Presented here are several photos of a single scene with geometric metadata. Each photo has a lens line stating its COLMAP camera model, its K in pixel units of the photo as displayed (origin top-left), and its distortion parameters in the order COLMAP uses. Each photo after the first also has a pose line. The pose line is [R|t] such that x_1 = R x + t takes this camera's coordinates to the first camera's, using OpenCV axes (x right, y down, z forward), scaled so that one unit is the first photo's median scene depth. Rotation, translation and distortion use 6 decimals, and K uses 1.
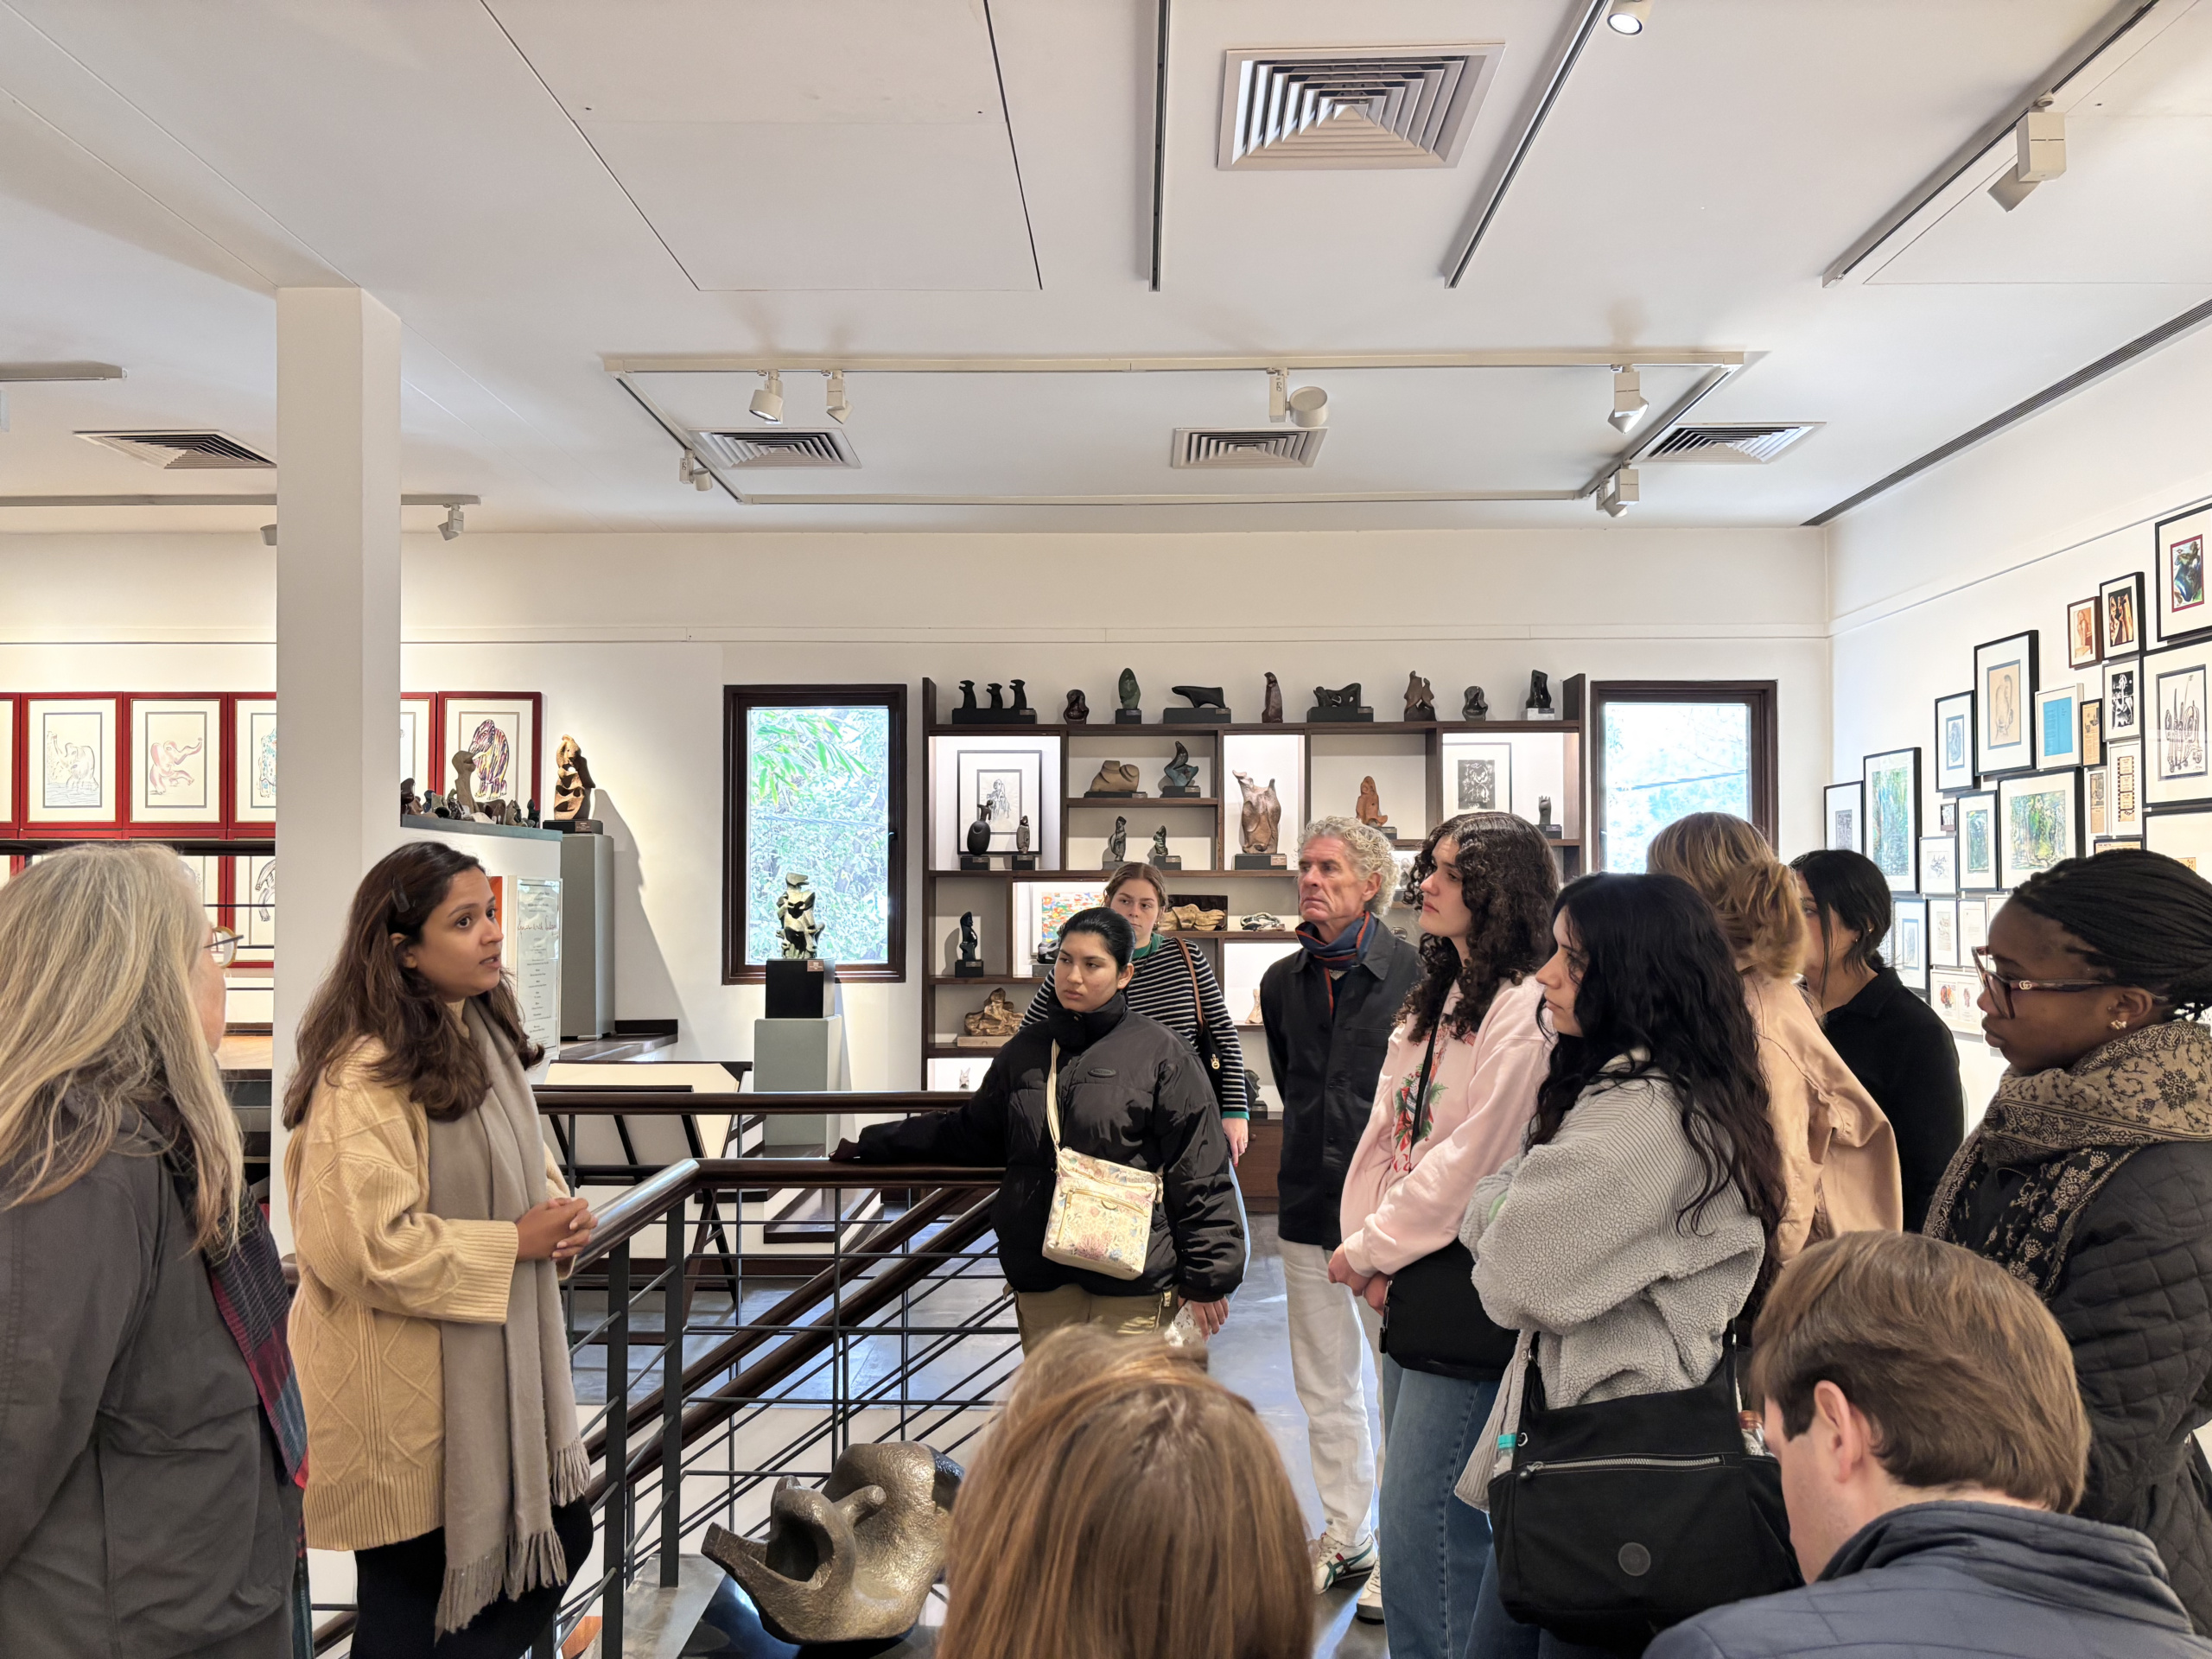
lens RADIAL K [[1666.5, 0, 1126.9], [0, 1666.5, 844.0], [0, 0, 1]] dist [0.072366, -0.088804]
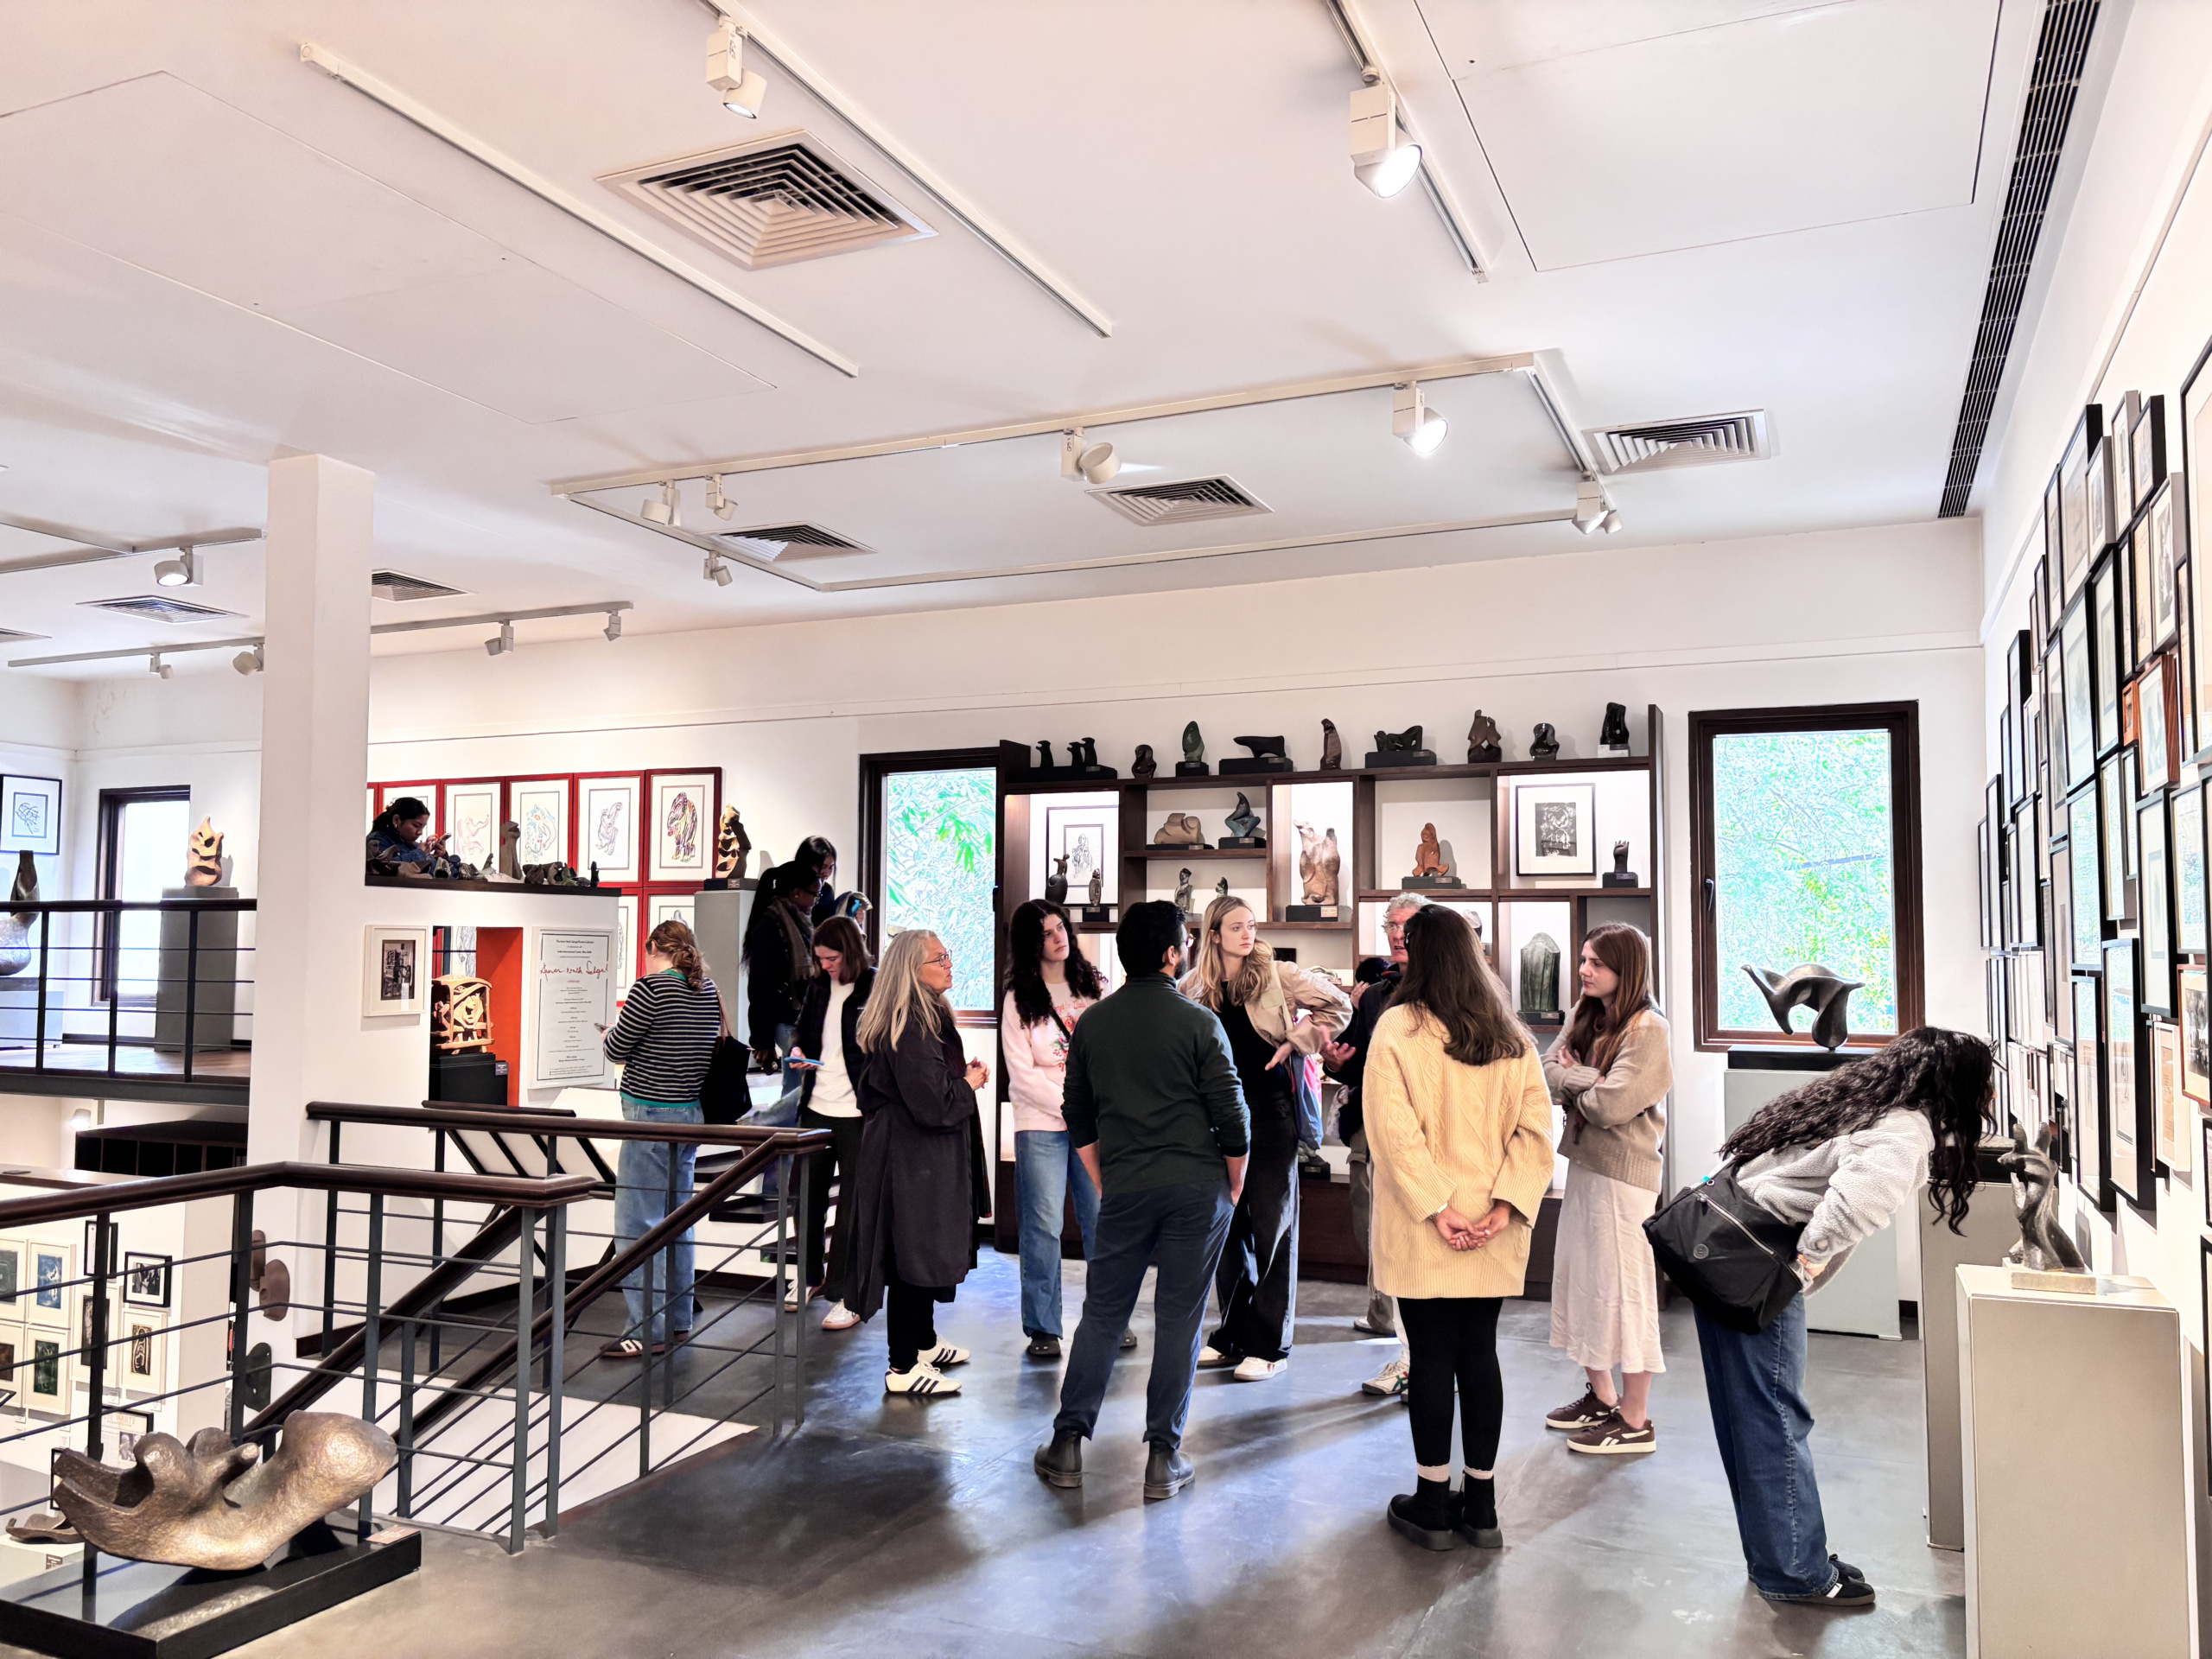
lens RADIAL K [[1666.5, 0, 1124.2], [0, 1666.5, 832.9], [0, 0, 1]] dist [0.072366, -0.088804]
pose [[0.924753, -0.021267, -0.379972, 0.344197], [0.007269, 0.999242, -0.038236, -0.000039], [0.380498, 0.032597, 0.924207, 0.057862]]
